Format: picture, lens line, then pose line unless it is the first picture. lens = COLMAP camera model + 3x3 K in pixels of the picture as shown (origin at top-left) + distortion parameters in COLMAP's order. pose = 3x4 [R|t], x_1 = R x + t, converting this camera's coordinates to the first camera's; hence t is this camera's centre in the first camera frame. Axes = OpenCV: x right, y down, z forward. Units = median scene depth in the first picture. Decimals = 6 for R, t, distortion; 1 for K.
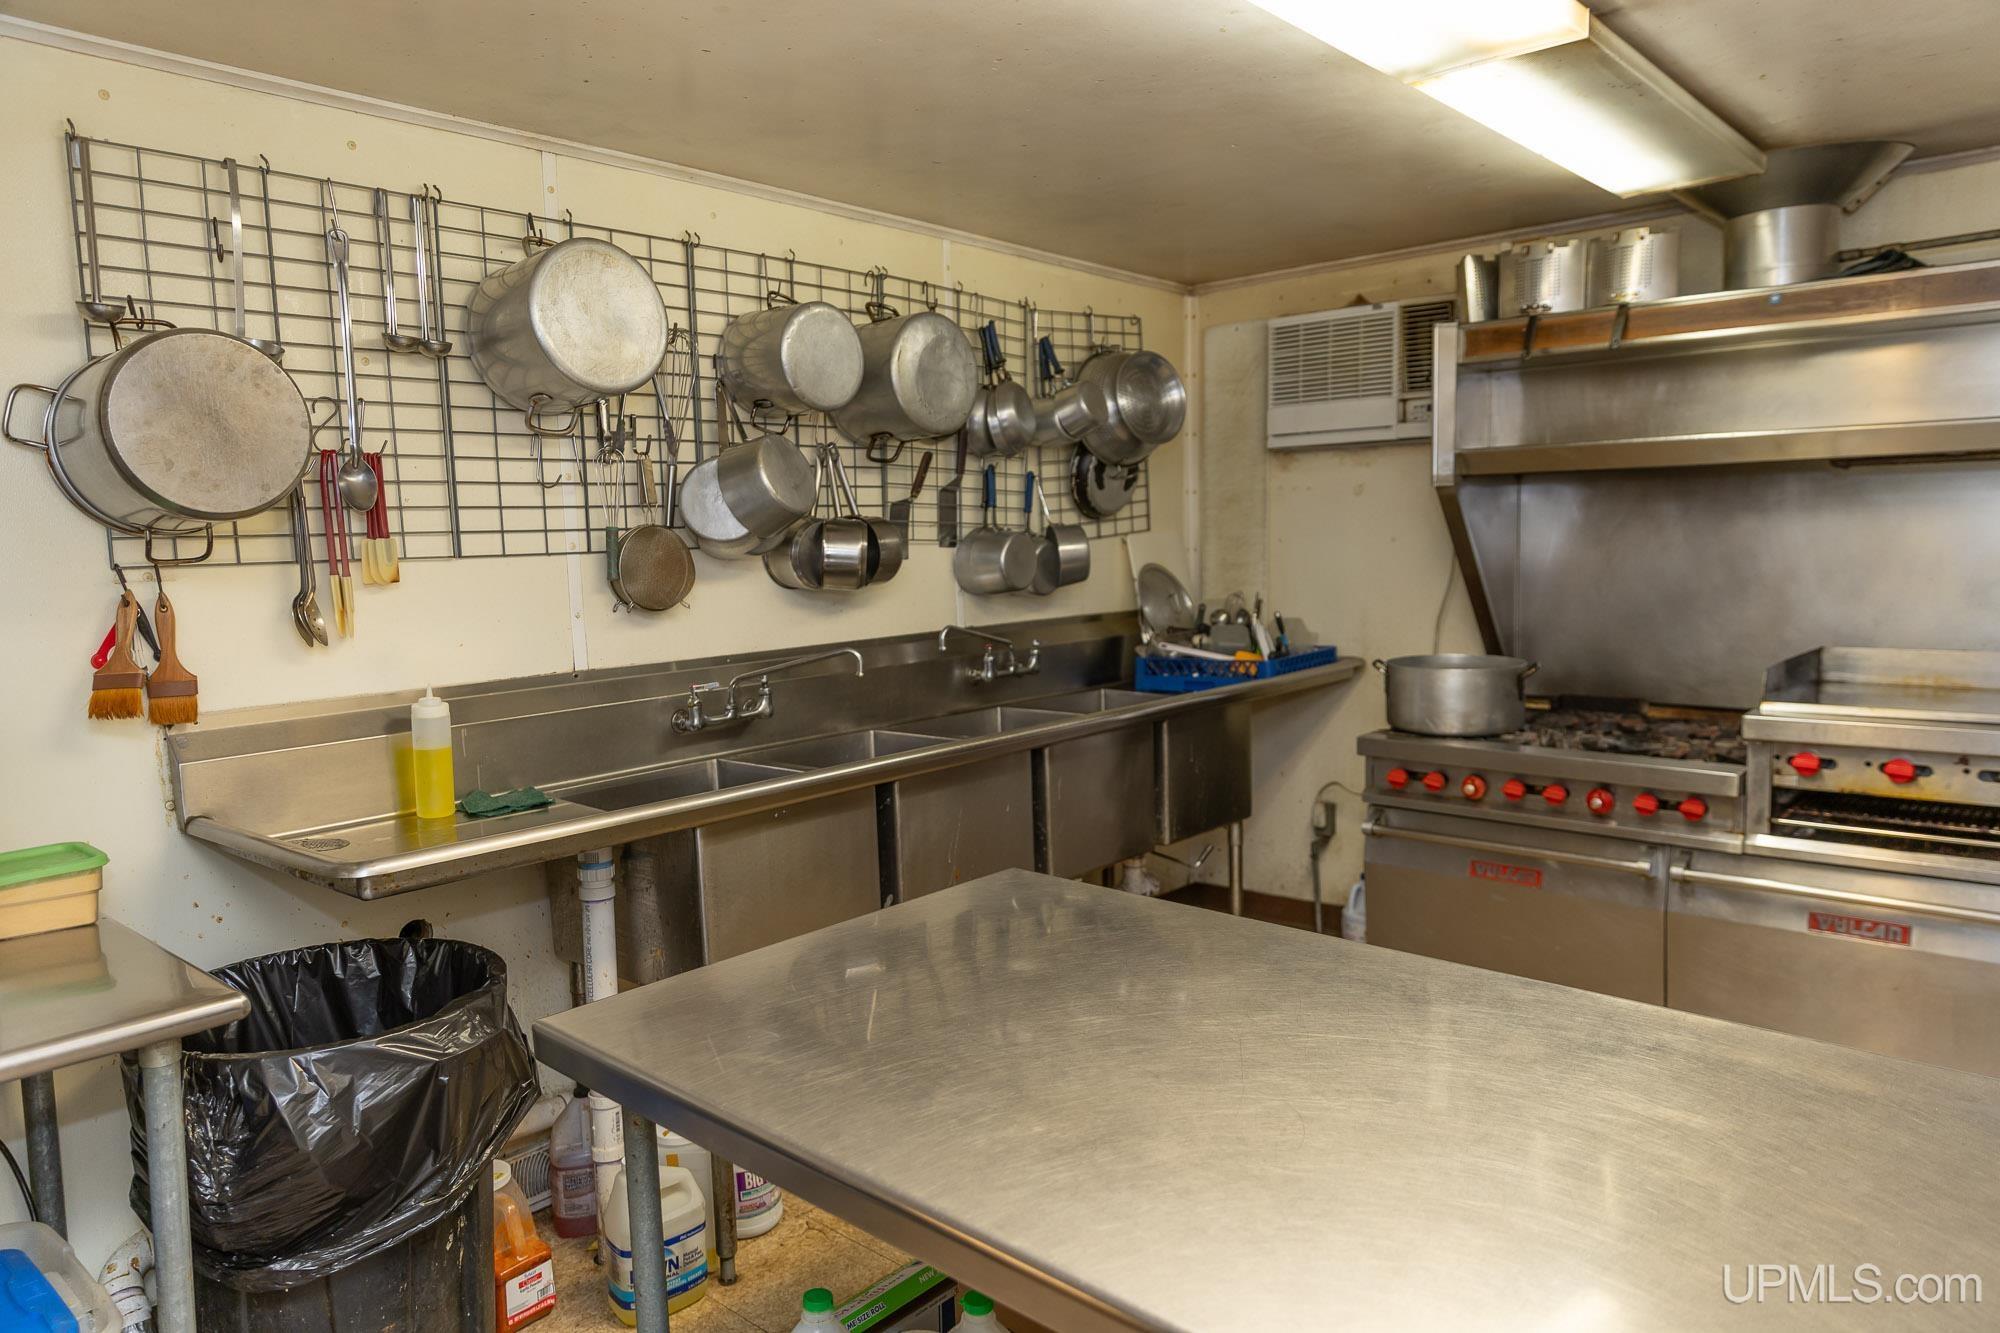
lens RADIAL K [[1385.6, 0, 1000.0], [0, 1385.6, 666.5], [0, 0, 1]] dist [0.001972, 0.000073]
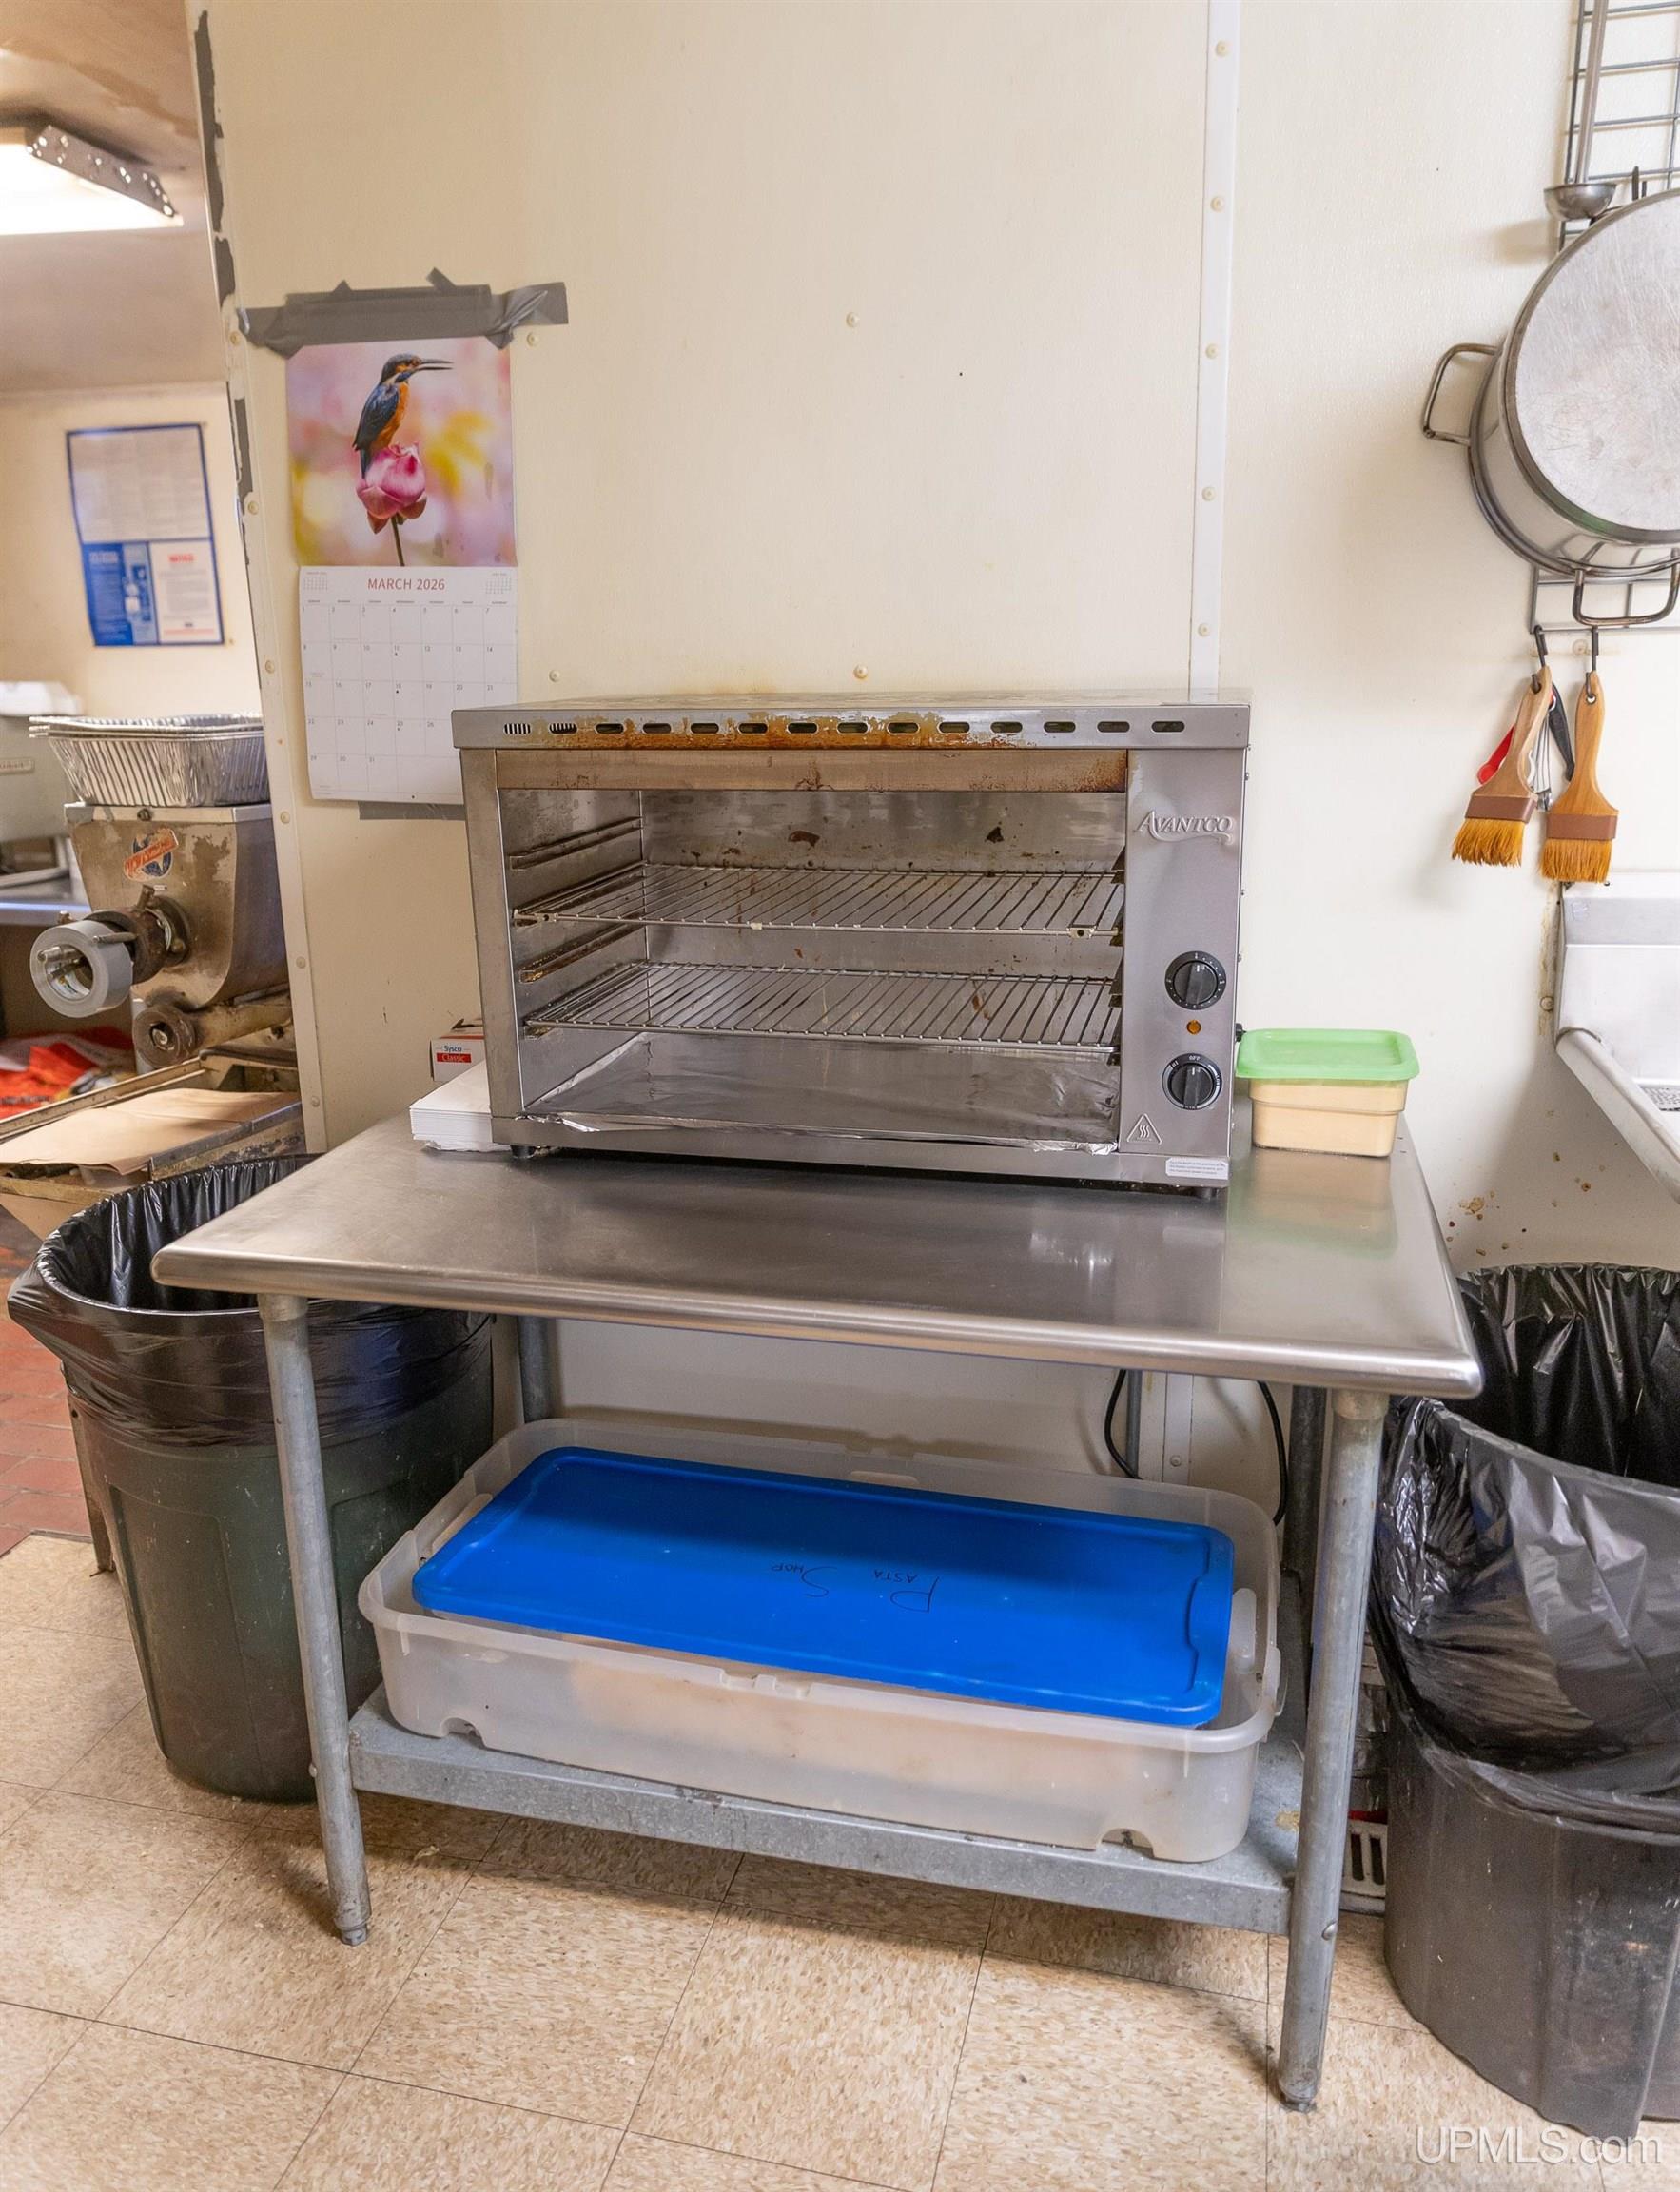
lens RADIAL K [[1618.8, 0, 840.0], [0, 1618.8, 1096.0], [0, 0, 1]] dist [-0.006383, -0.005534]
pose [[0.450413, 0.248693, -0.857484, -0.078420], [-0.074711, 0.967552, 0.241372, -0.018190], [0.889689, -0.044653, 0.454379, 0.349680]]
